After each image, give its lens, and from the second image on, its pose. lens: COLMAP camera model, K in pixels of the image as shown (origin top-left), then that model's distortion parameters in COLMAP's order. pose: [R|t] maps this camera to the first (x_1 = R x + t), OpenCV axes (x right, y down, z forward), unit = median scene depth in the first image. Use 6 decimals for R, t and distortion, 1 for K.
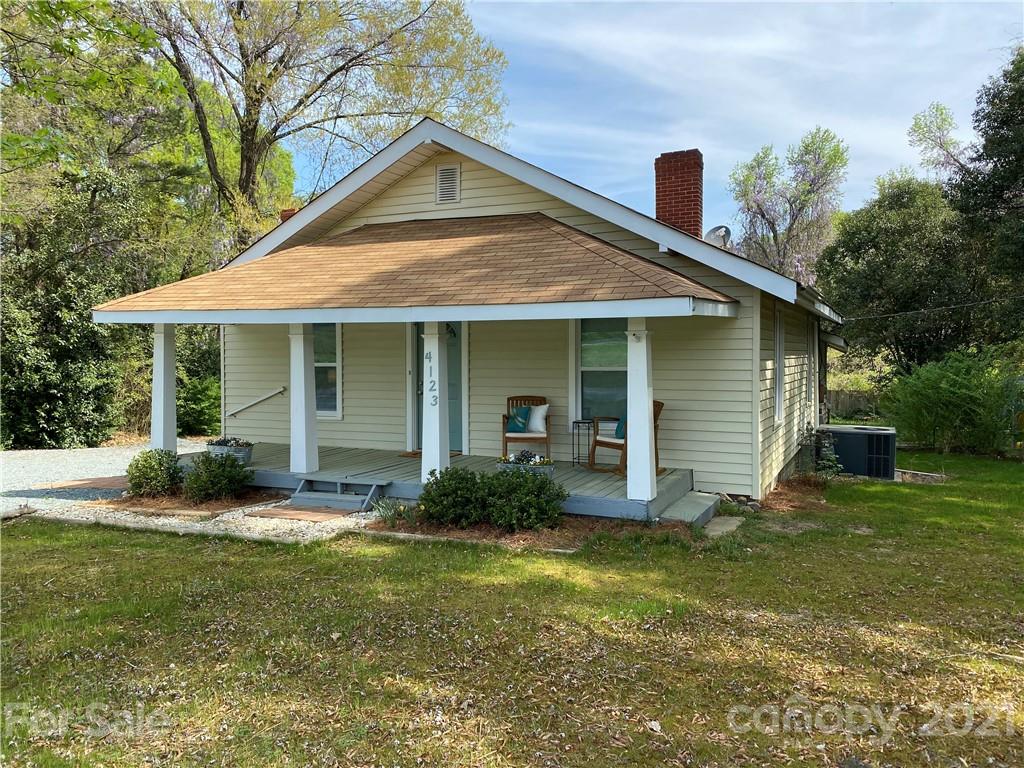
lens RADIAL K [[778.9, 0, 507.3], [0, 778.9, 380.0], [0, 0, 1]] dist [0.079393, -0.127775]
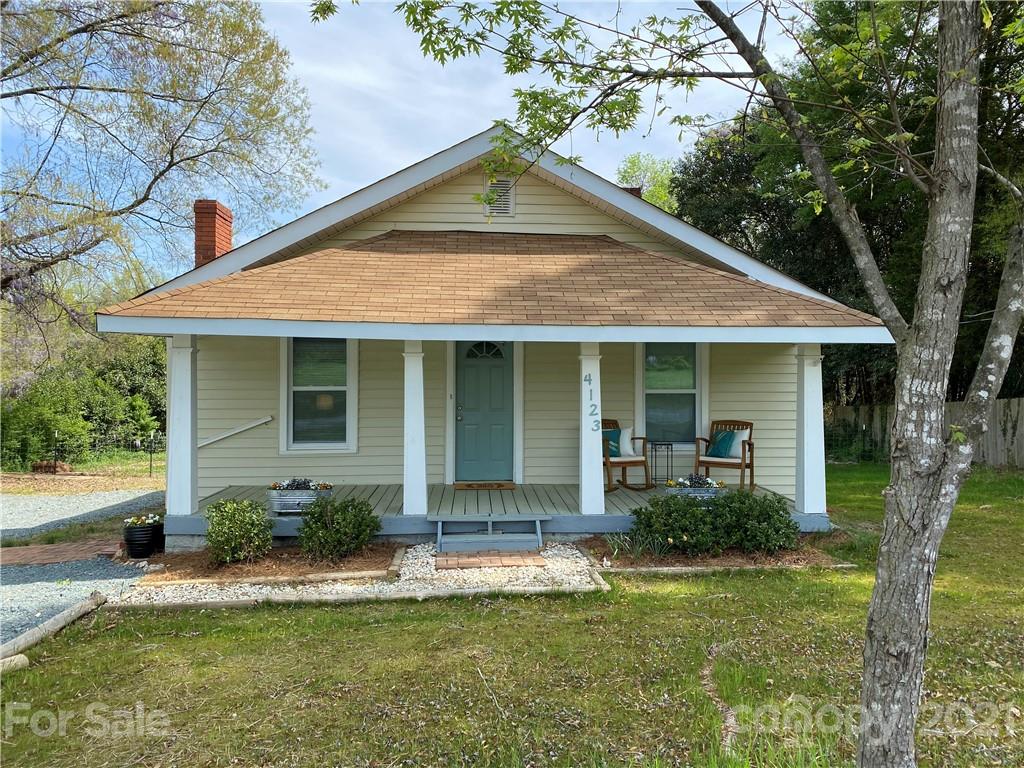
lens RADIAL K [[778.9, 0, 507.3], [0, 778.9, 380.0], [0, 0, 1]] dist [0.079393, -0.127775]
pose [[0.876943, 0.002511, 0.480587, -0.571639], [0.012612, 0.999522, -0.028237, -0.003218], [-0.480428, 0.030824, 0.876492, 0.197603]]
